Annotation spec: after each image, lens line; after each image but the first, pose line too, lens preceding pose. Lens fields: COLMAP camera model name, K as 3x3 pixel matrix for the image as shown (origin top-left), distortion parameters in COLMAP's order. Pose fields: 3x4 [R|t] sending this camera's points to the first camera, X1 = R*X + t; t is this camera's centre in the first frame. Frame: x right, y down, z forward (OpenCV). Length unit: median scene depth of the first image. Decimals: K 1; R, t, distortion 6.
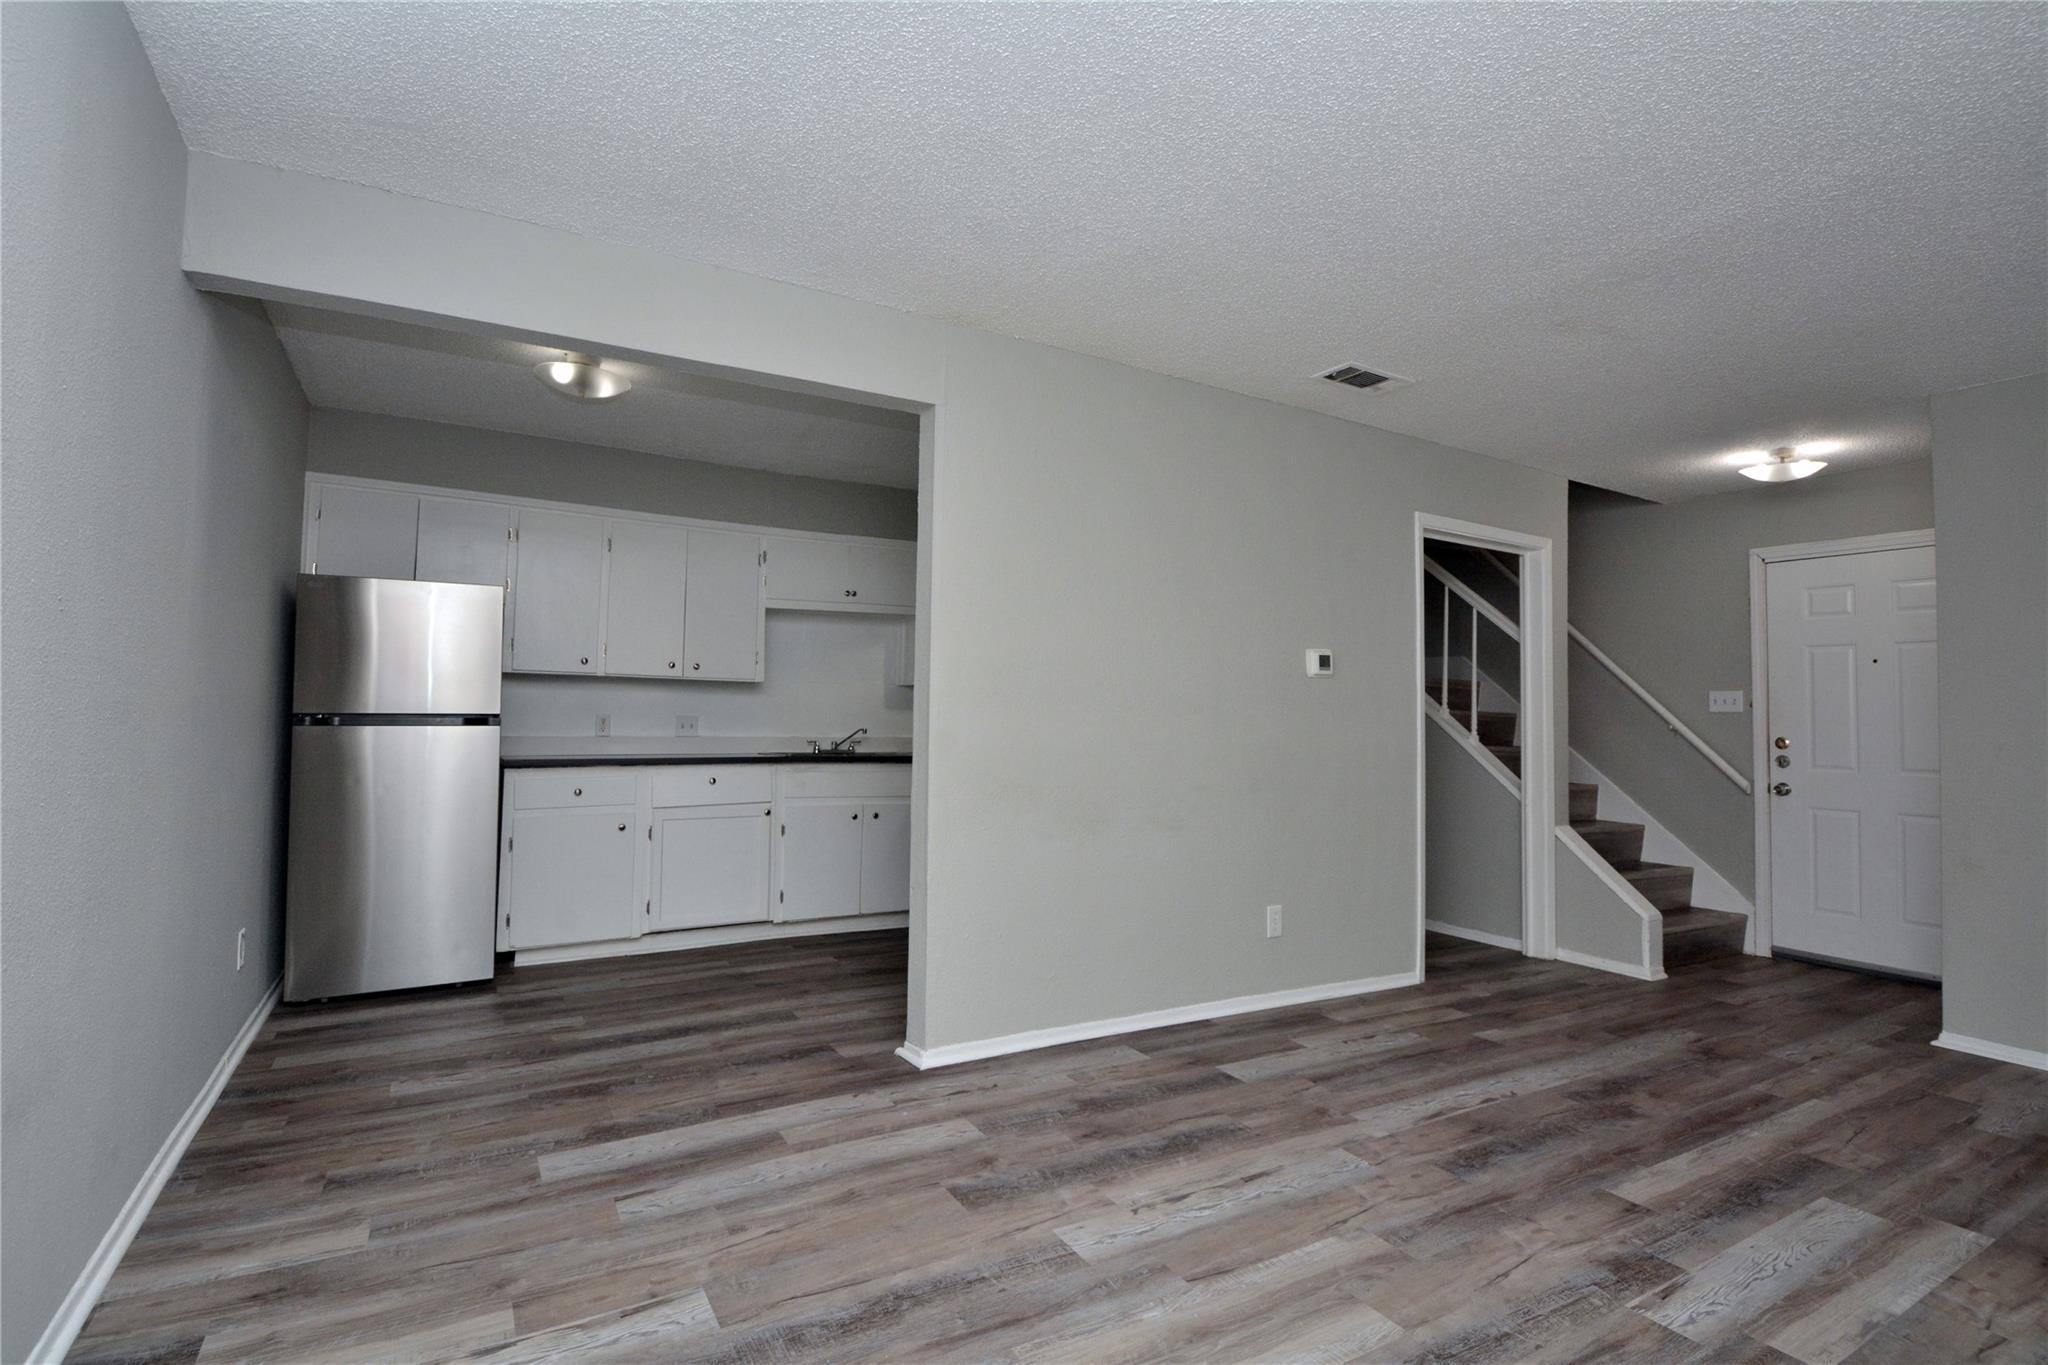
lens RADIAL K [[975.9, 0, 1024.0], [0, 975.9, 682.5], [0, 0, 1]] dist [0.003660, -0.017539]
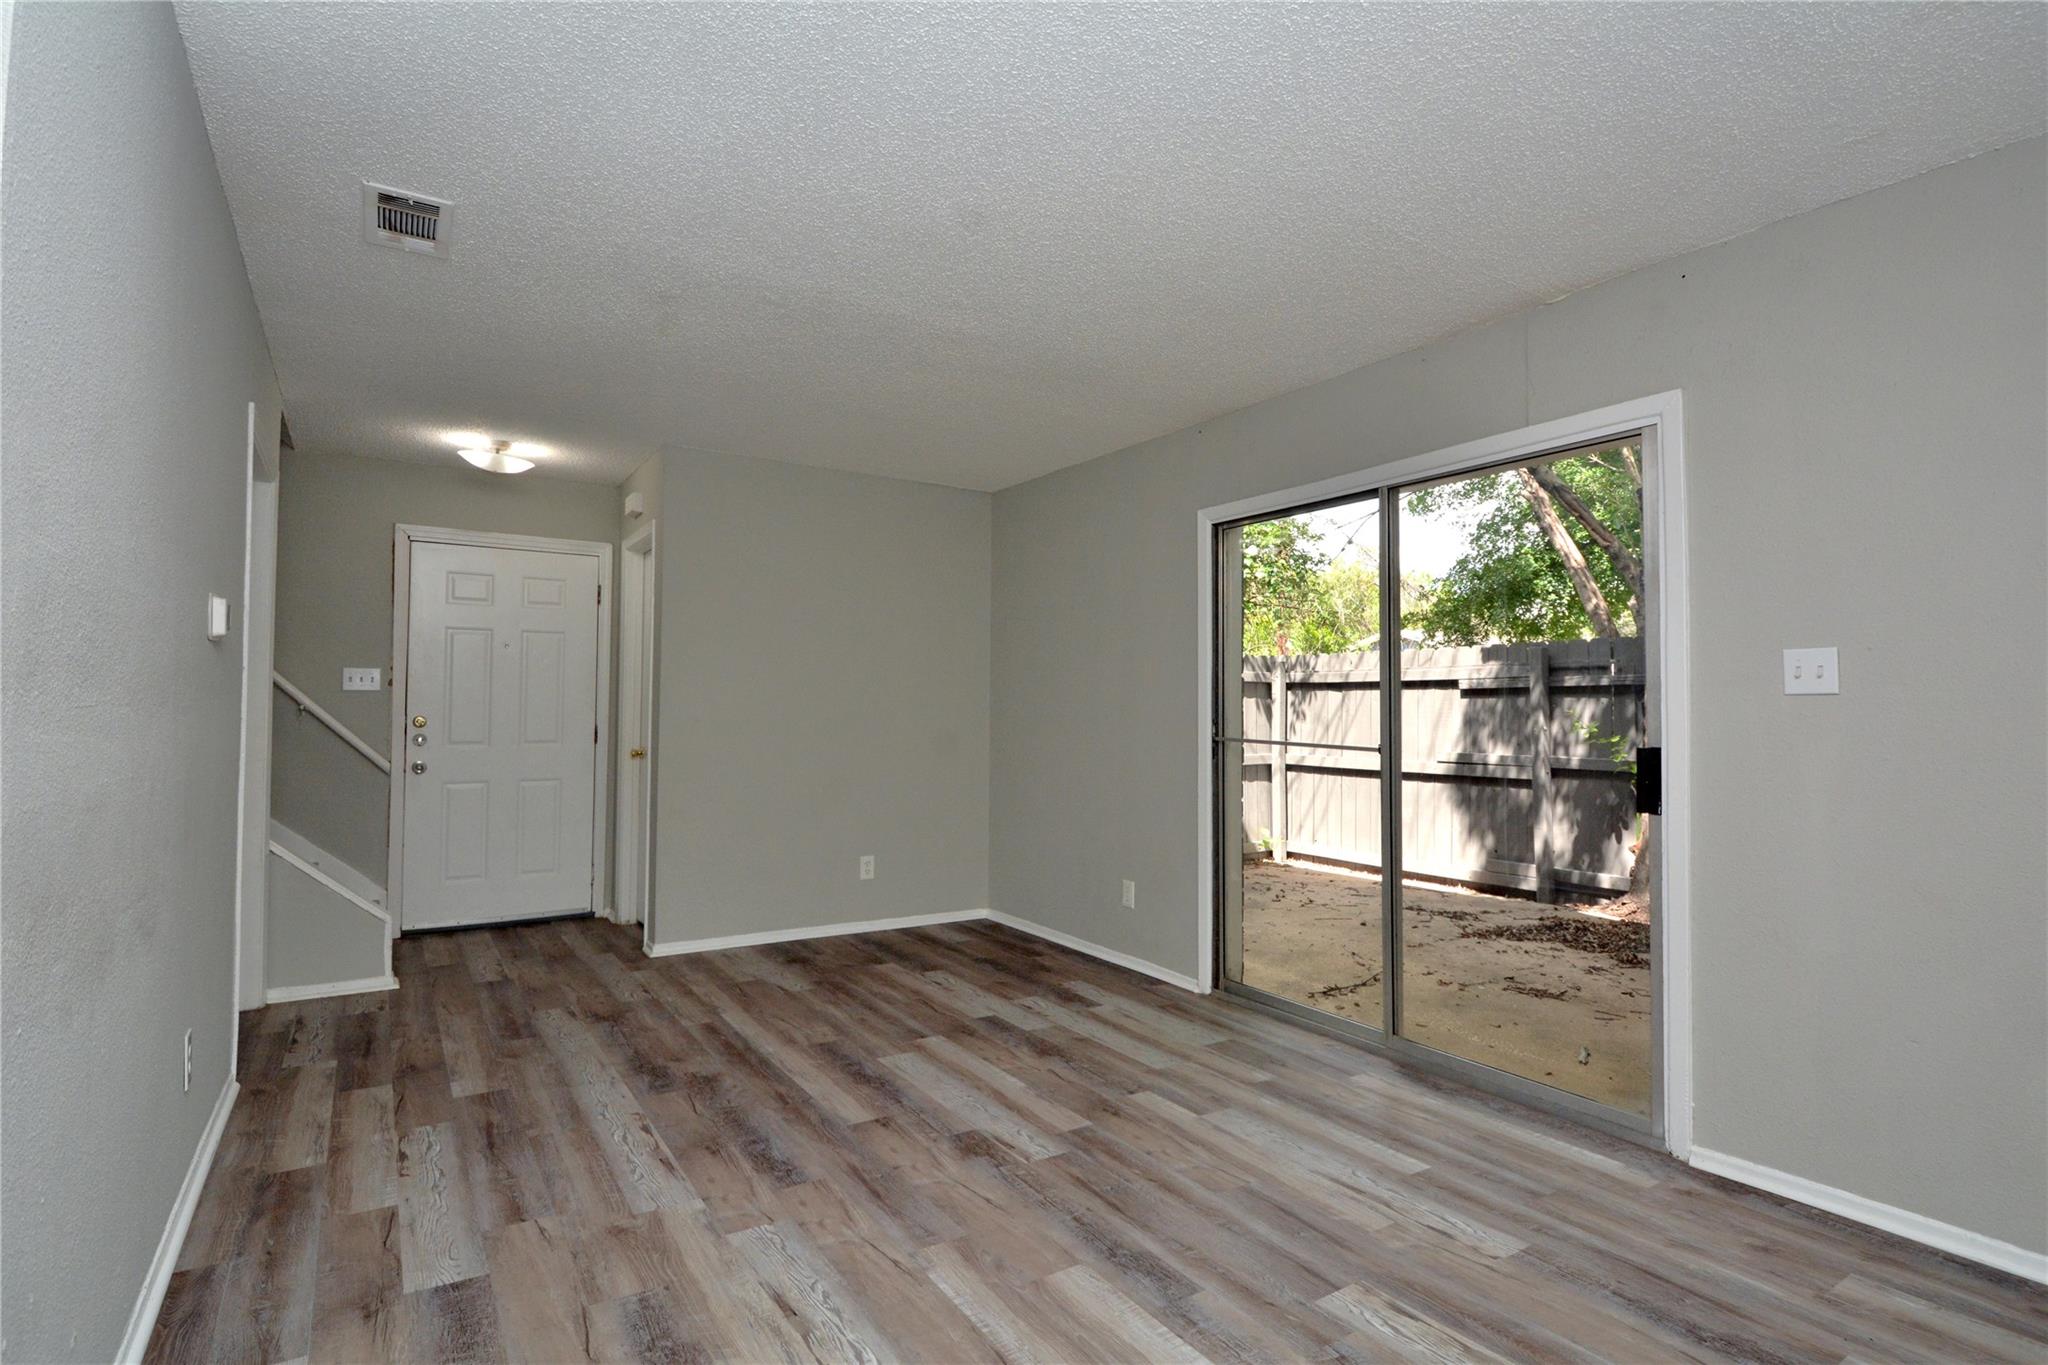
lens RADIAL K [[997.1, 0, 1013.0], [0, 997.1, 678.1], [0, 0, 1]] dist [0.016079, -0.023254]
pose [[-0.040954, 0.009191, 0.999119, -0.526266], [-0.039393, 0.999165, -0.010806, 0.008328], [-0.998384, -0.039801, -0.040557, 0.803770]]
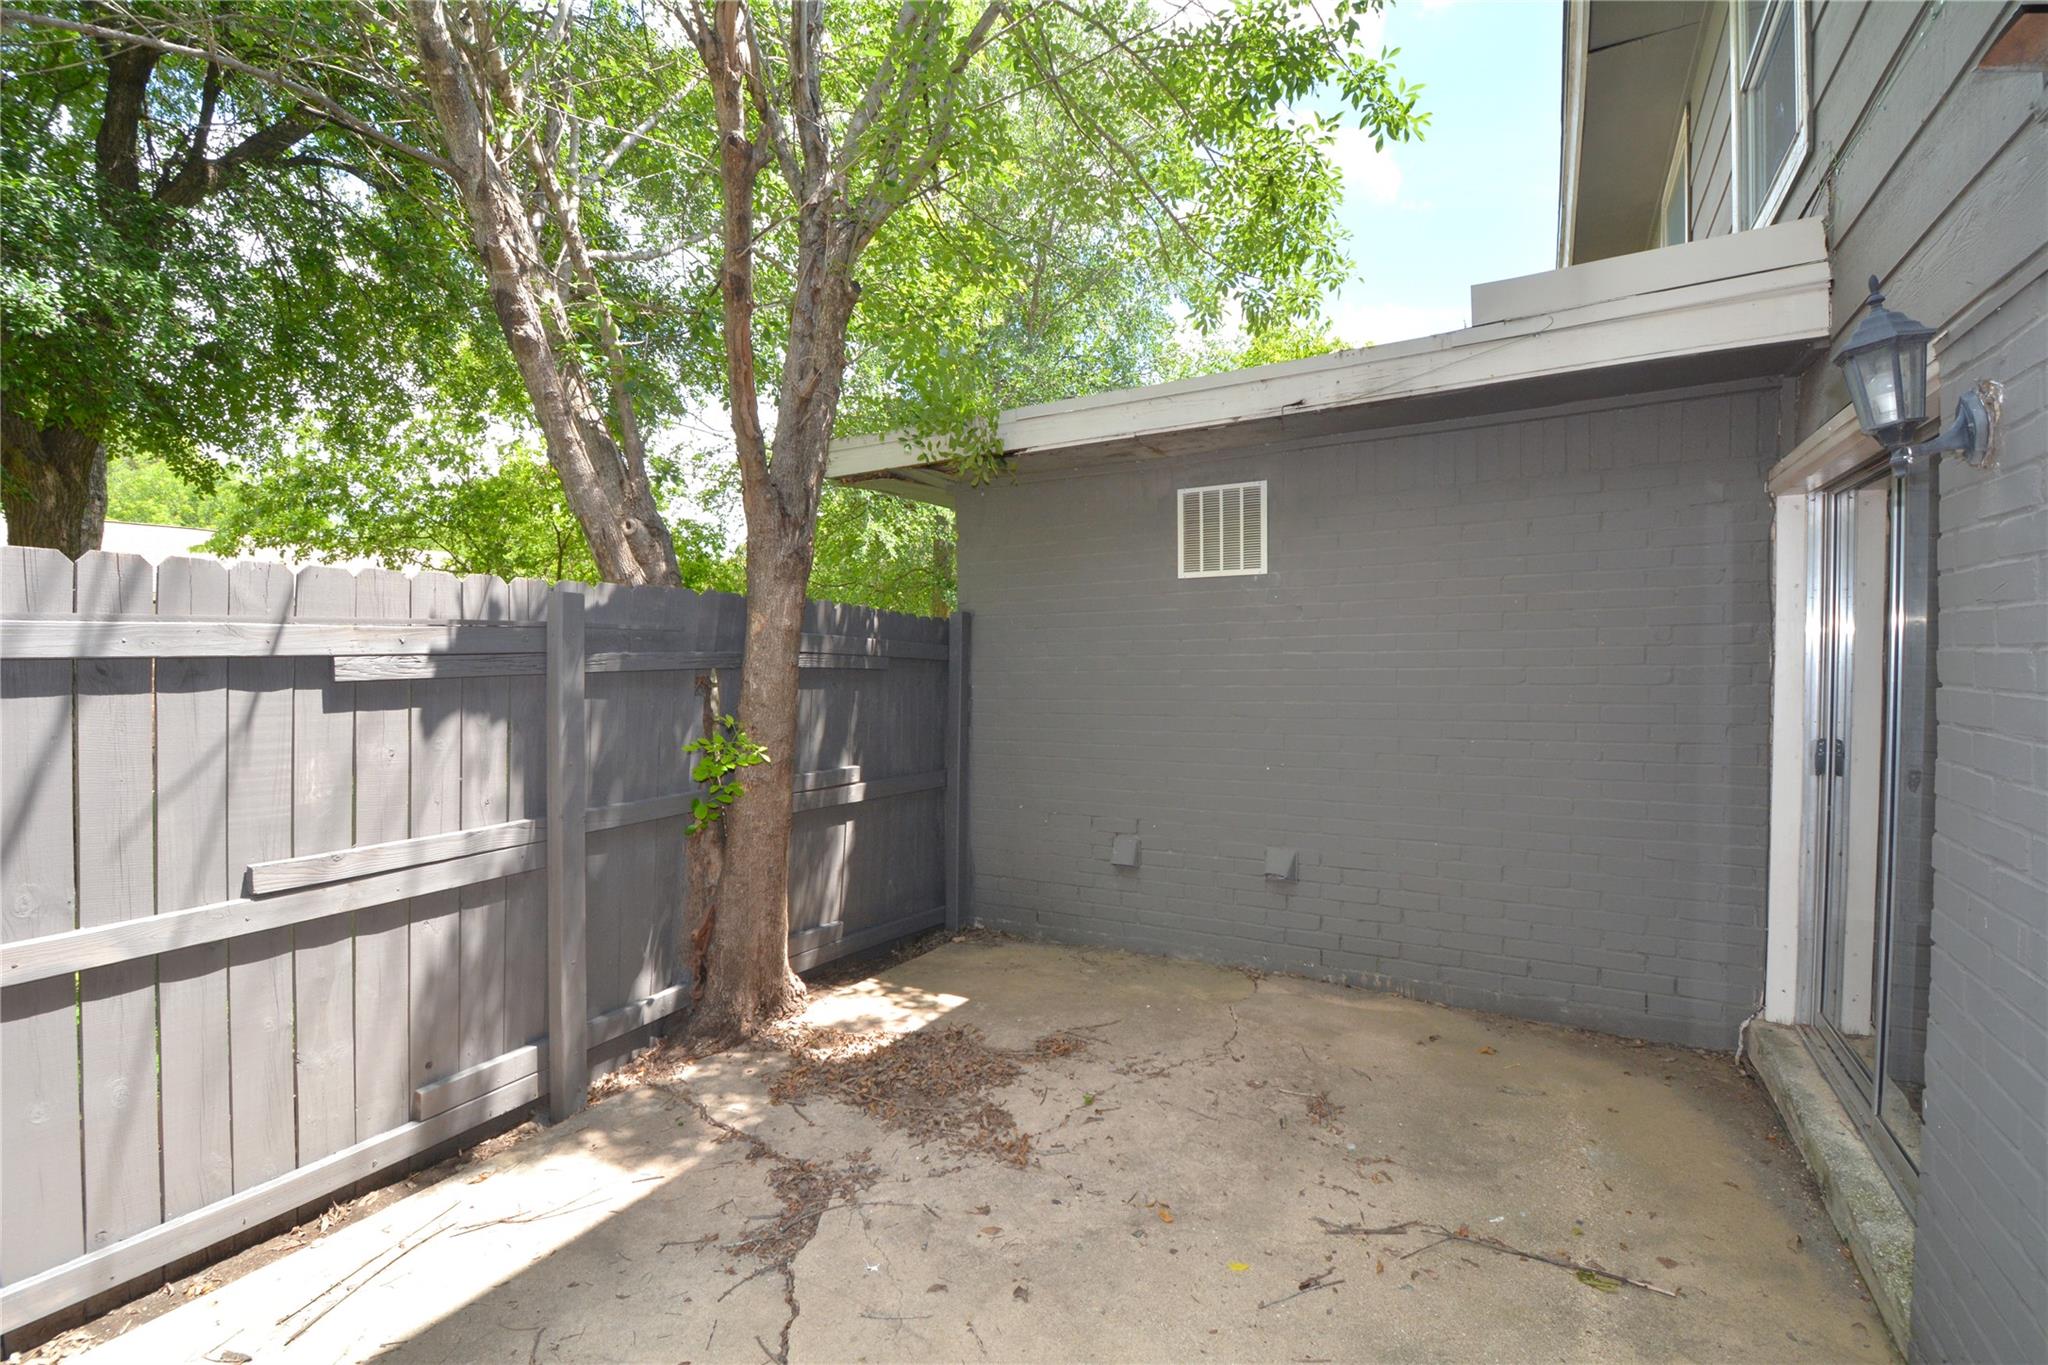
lens RADIAL K [[915.2, 0, 1020.0], [0, 915.2, 660.1], [0, 0, 1]] dist [-0.001917, -0.000702]
pose [[-0.869224, -0.010050, -0.494317, 2.130548], [0.004744, 0.999578, -0.028664, -0.035395], [0.494397, -0.027260, -0.868809, 0.639346]]
